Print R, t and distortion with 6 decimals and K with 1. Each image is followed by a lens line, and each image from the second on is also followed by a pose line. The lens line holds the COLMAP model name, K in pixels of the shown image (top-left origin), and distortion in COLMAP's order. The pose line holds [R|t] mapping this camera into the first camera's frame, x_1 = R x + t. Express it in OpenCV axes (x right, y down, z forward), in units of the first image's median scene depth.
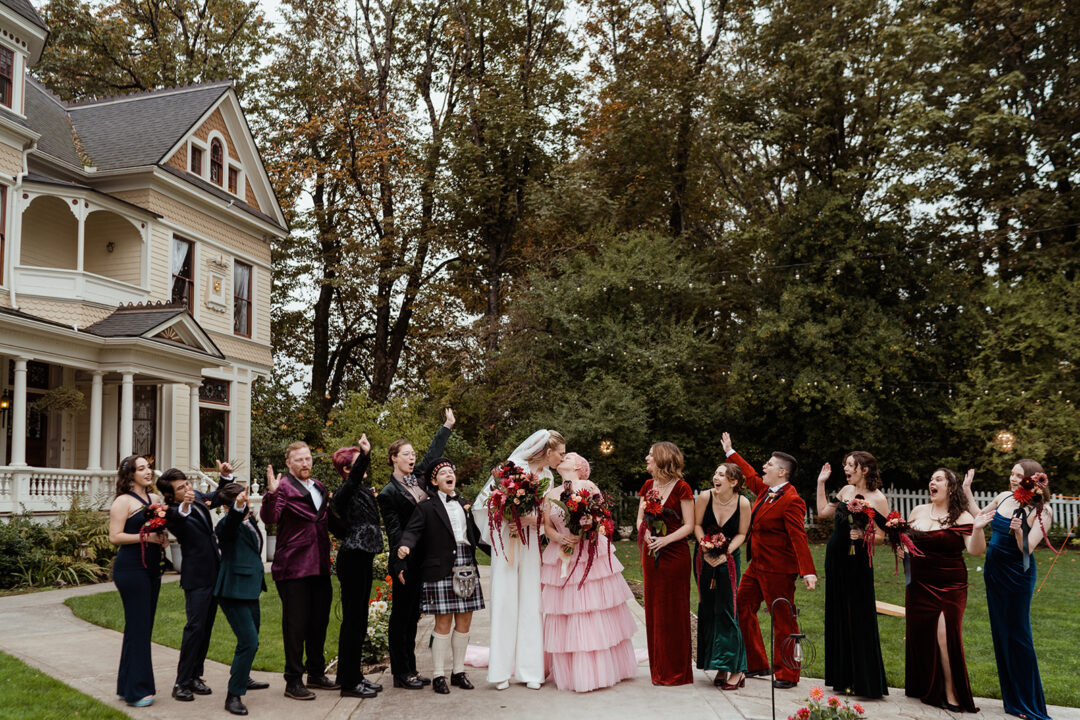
lens RADIAL K [[1001.0, 0, 540.7], [0, 1001.0, 371.2], [0, 0, 1]] dist [-0.004715, 0.000000]
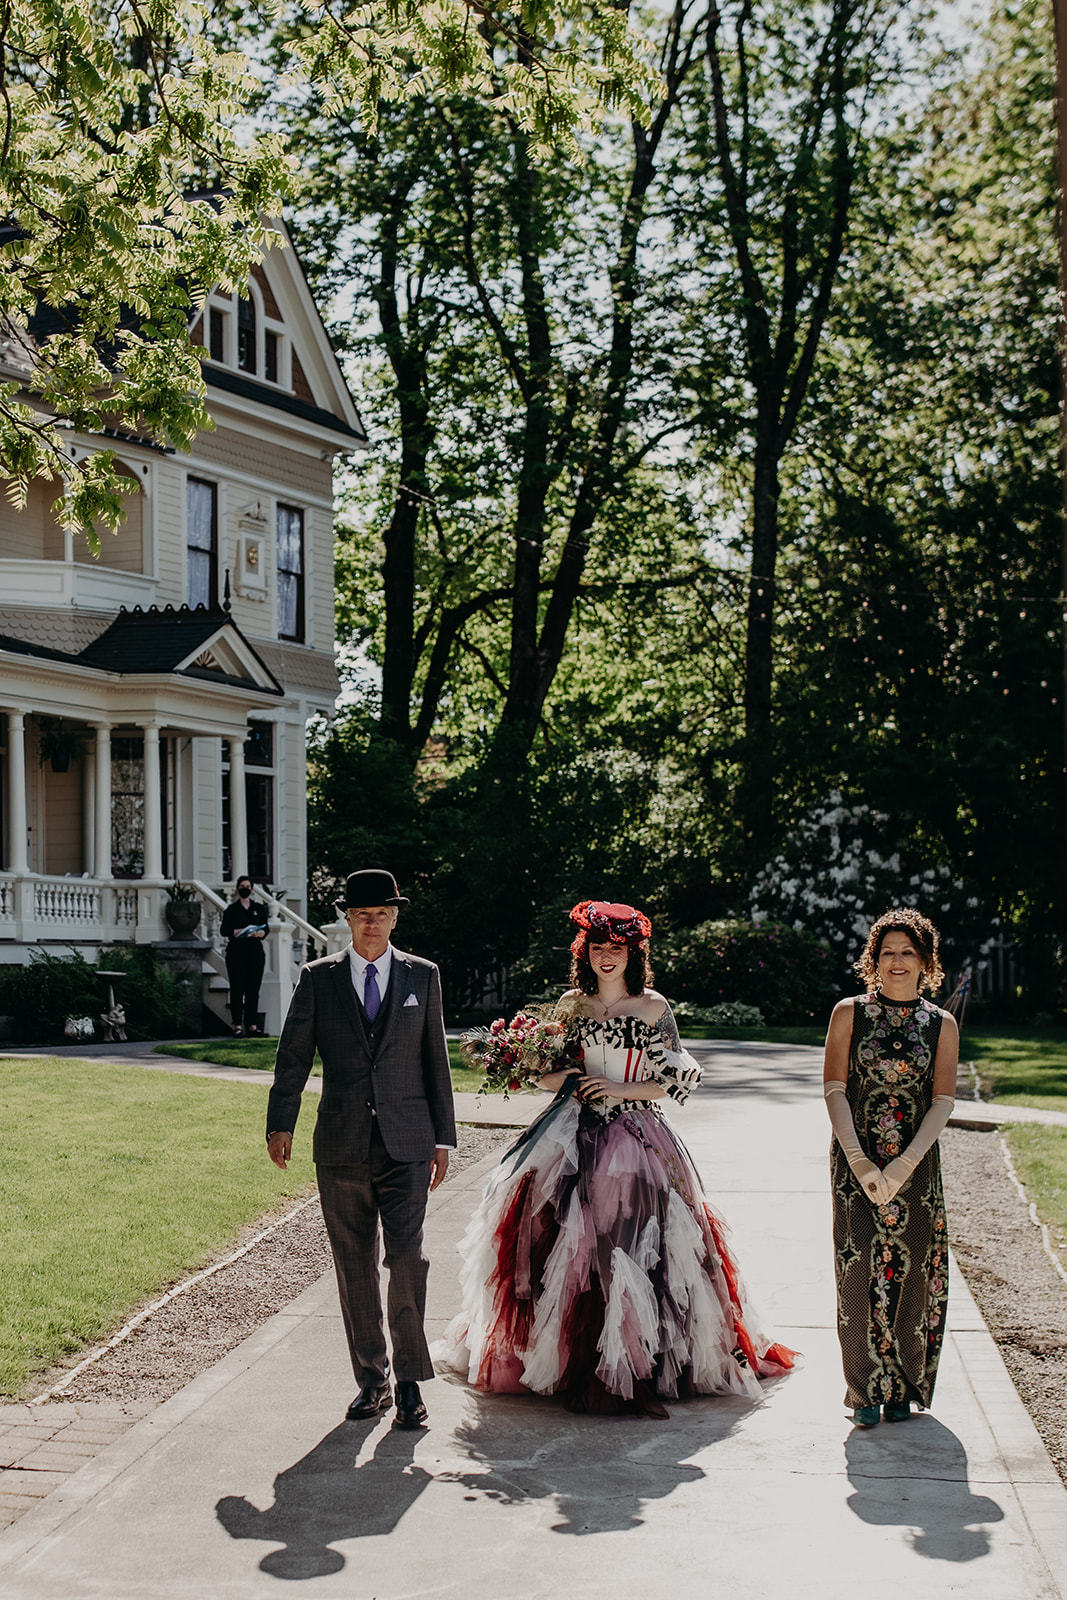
lens RADIAL K [[3126.7, 0, 533.3], [0, 3126.7, 803.7], [0, 0, 1]] dist [0.055420, 0.000000]
pose [[0.990209, 0.010339, -0.139213, 0.088129], [0.000147, 0.997176, 0.075102, -0.083393], [0.139596, -0.074387, 0.987411, -0.787604]]
